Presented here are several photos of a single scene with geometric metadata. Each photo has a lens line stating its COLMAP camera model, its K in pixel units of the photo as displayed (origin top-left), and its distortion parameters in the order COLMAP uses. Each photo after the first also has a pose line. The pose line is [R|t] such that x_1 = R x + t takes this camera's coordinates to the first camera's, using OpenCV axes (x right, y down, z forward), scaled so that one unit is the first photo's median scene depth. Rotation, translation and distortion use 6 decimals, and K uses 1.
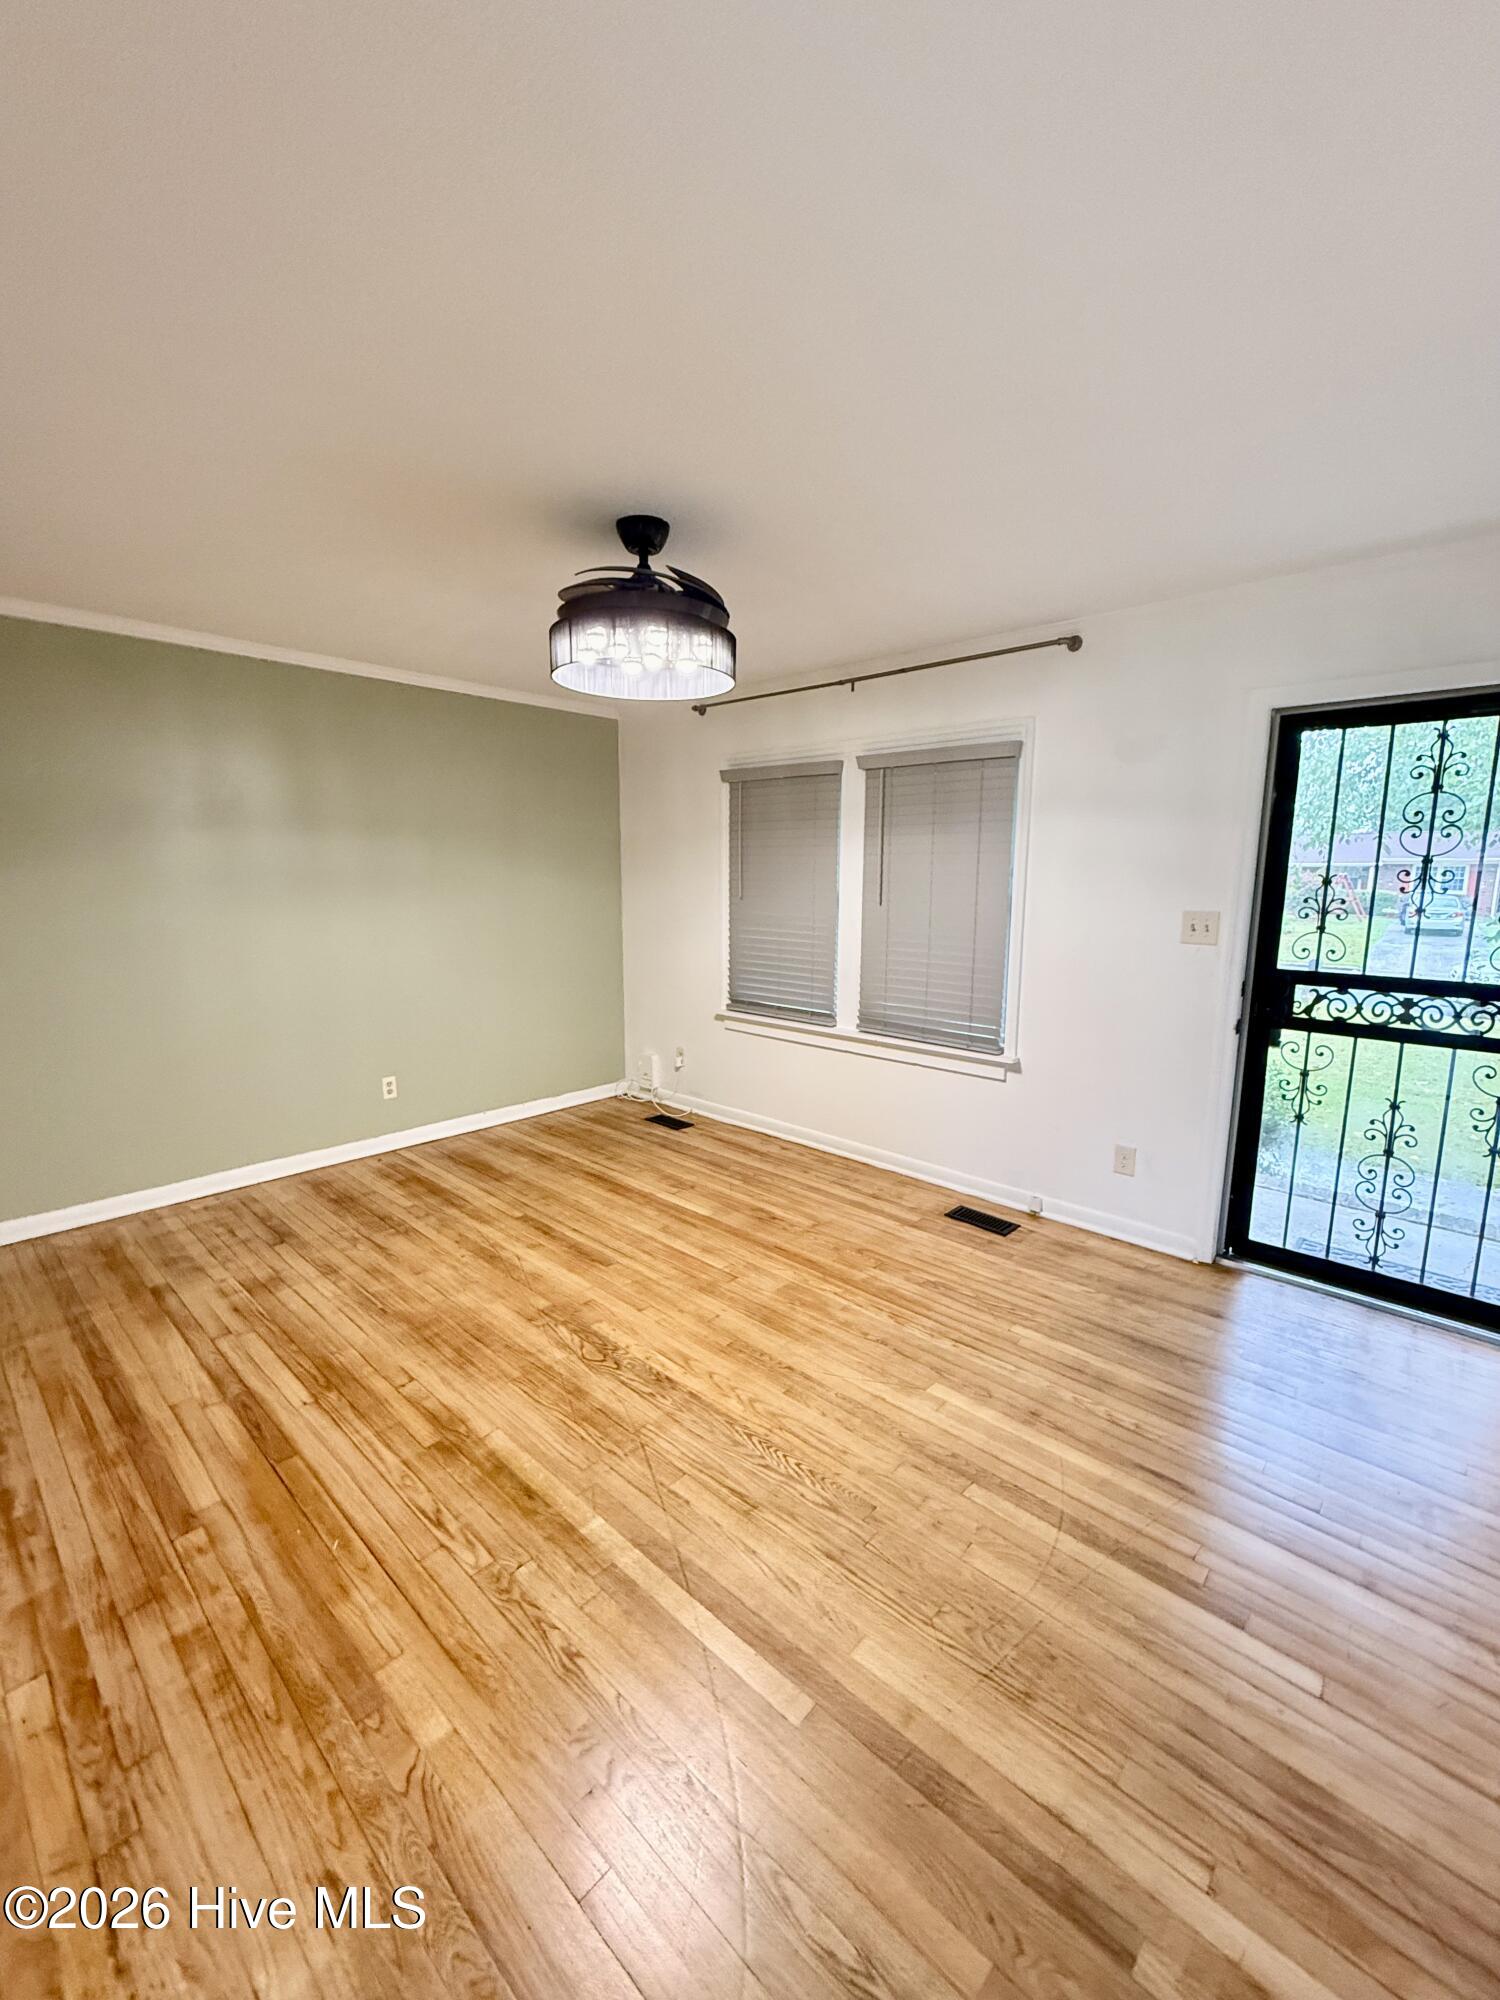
lens RADIAL K [[821.4, 0, 748.5], [0, 821.4, 997.7], [0, 0, 1]] dist [-0.002307, 0.000891]
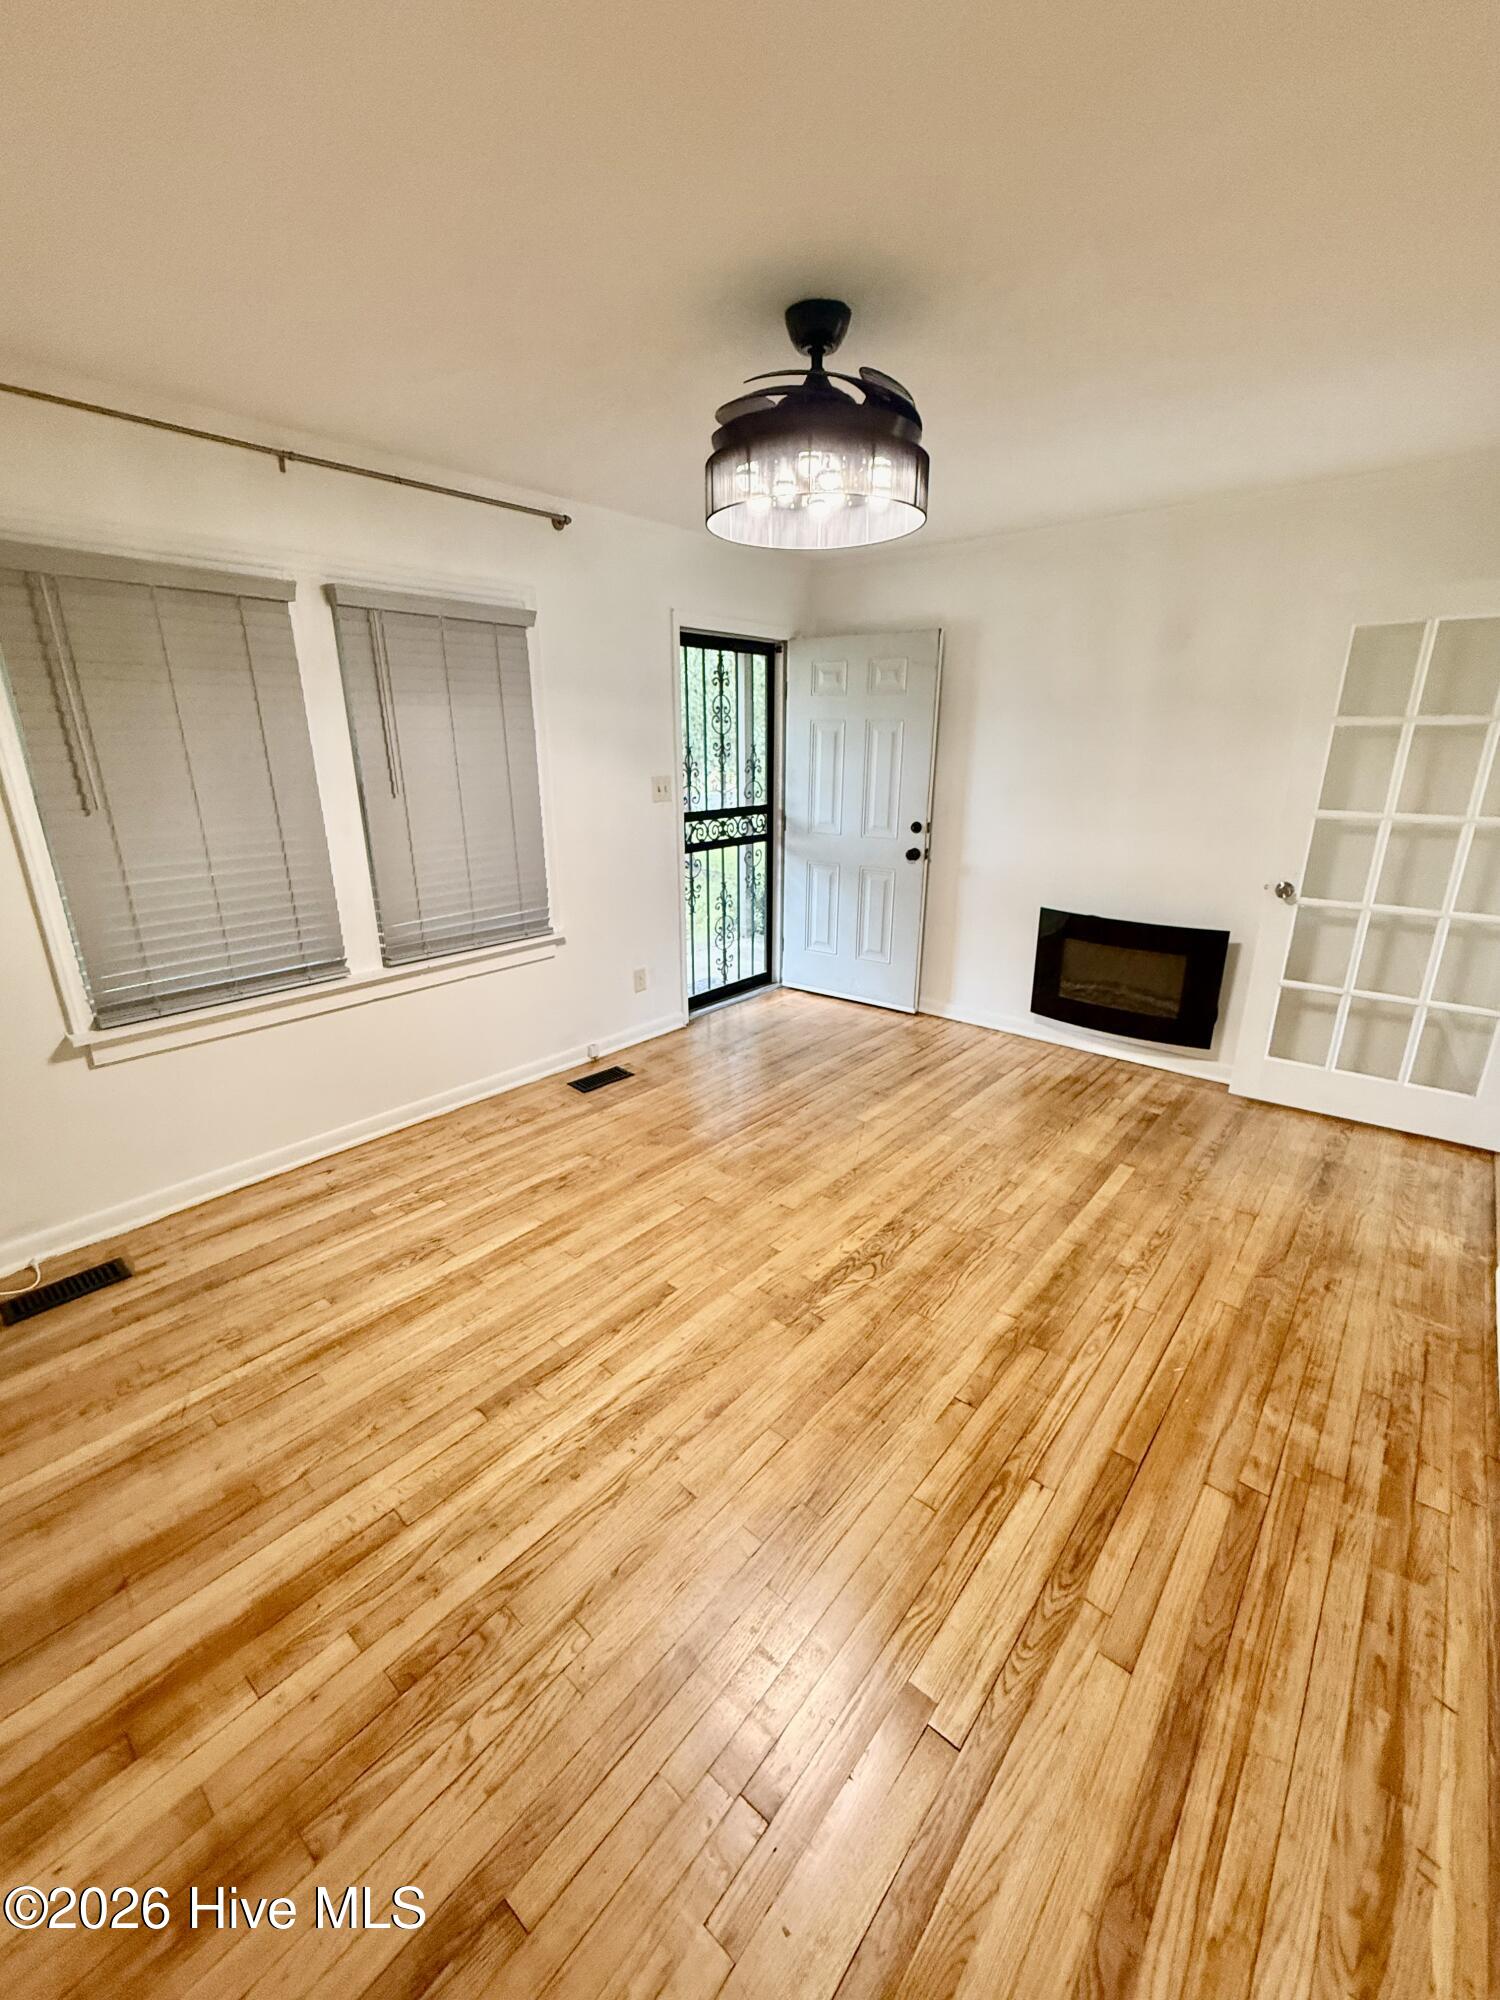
lens RADIAL K [[821.4, 0, 748.8], [0, 821.4, 1003.4], [0, 0, 1]] dist [-0.002307, 0.000891]
pose [[-0.044204, -0.317841, 0.947113, -0.821954], [0.155318, 0.934326, 0.320799, -0.162159], [-0.986875, 0.161284, 0.008066, 0.879978]]
